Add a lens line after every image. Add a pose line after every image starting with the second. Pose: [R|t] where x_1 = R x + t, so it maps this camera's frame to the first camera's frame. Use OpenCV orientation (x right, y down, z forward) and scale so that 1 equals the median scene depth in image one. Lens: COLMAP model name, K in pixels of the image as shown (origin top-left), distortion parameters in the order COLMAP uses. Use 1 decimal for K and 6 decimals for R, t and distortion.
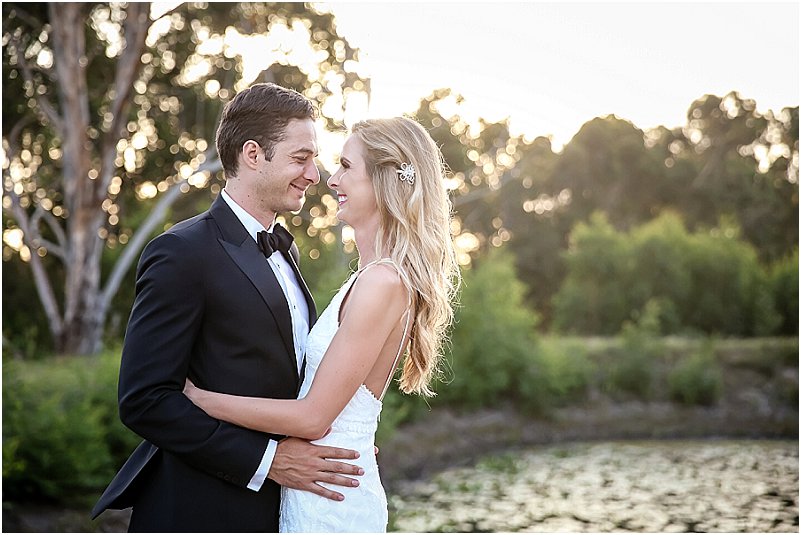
lens RADIAL K [[1451.2, 0, 400.5], [0, 1451.2, 267.5], [0, 0, 1]] dist [0.352648, -1.485516]
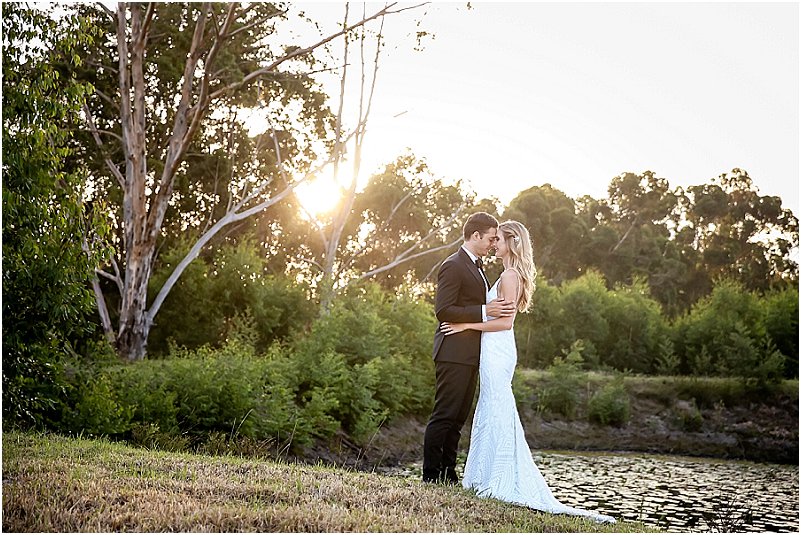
lens RADIAL K [[1400.6, 0, 400.5], [0, 1400.6, 267.5], [0, 0, 1]] dist [0.142444, 0.007113]
pose [[0.997684, 0.047992, 0.048203, -0.039394], [-0.046322, 0.998307, -0.035180, 0.009882], [-0.049809, 0.032866, 0.998218, -0.188779]]
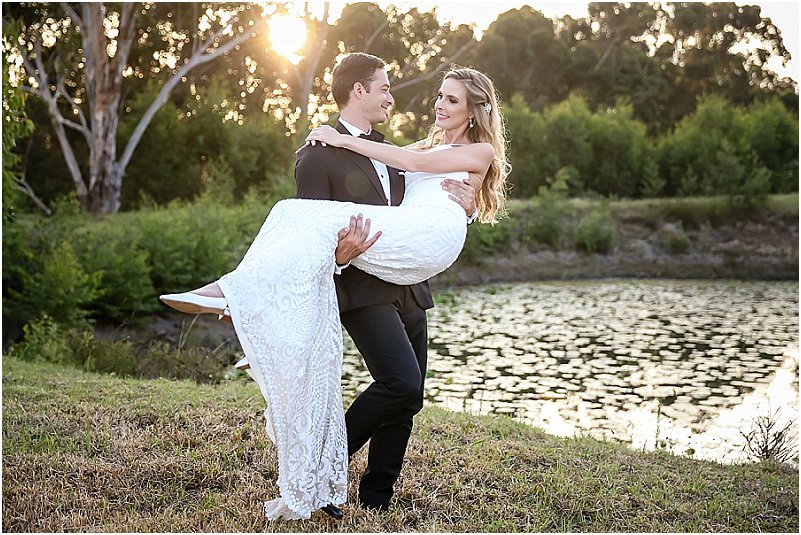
lens RADIAL K [[1344.4, 0, 400.7], [0, 1344.4, 288.5], [0, 0, 1]] dist [0.104526, 0.056881]
pose [[0.998112, -0.007734, 0.060938, -0.032374], [0.000972, 0.993907, 0.110217, -0.001919], [-0.061419, -0.109950, 0.992038, -0.120578]]
